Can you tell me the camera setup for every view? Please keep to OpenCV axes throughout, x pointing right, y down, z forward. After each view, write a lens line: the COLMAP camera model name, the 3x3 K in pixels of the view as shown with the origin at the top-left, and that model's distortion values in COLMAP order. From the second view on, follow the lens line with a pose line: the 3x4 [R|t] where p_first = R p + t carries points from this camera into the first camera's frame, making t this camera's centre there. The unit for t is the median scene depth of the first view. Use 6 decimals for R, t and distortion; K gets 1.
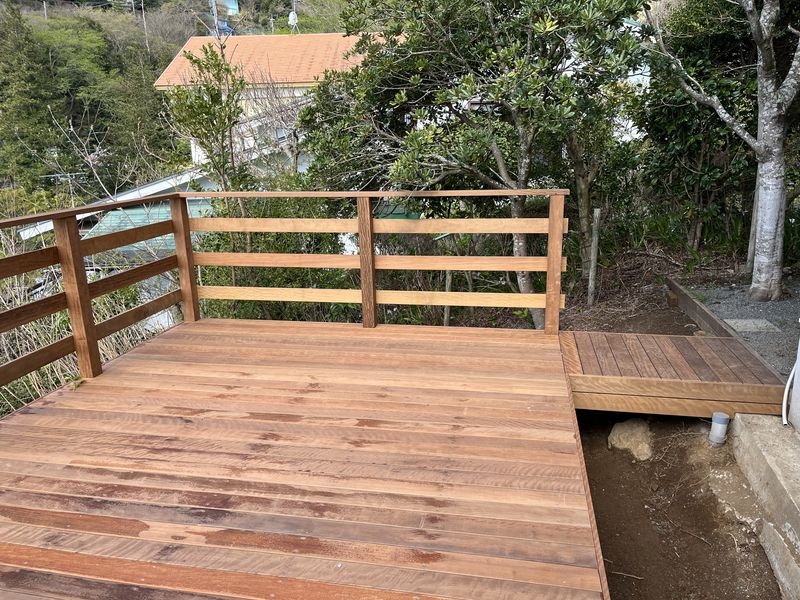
lens RADIAL K [[601.4, 0, 400.0], [0, 601.4, 300.0], [0, 0, 1]] dist [0.081604, -0.120611]
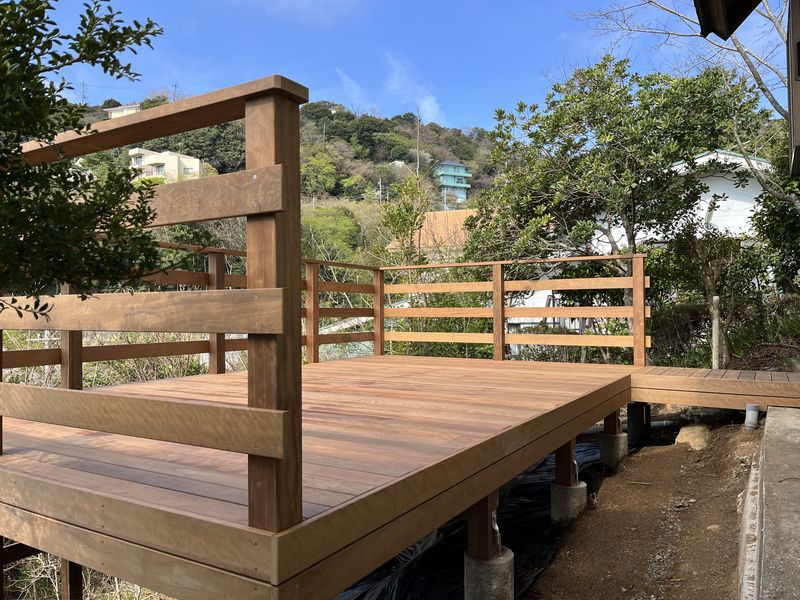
lens RADIAL K [[601.4, 0, 400.0], [0, 601.4, 300.0], [0, 0, 1]] dist [0.081604, -0.120611]
pose [[0.940067, 0.011104, -0.340809, 0.199624], [-0.103703, 0.961437, -0.254723, 0.280509], [0.324838, 0.274800, 0.904967, -0.325839]]
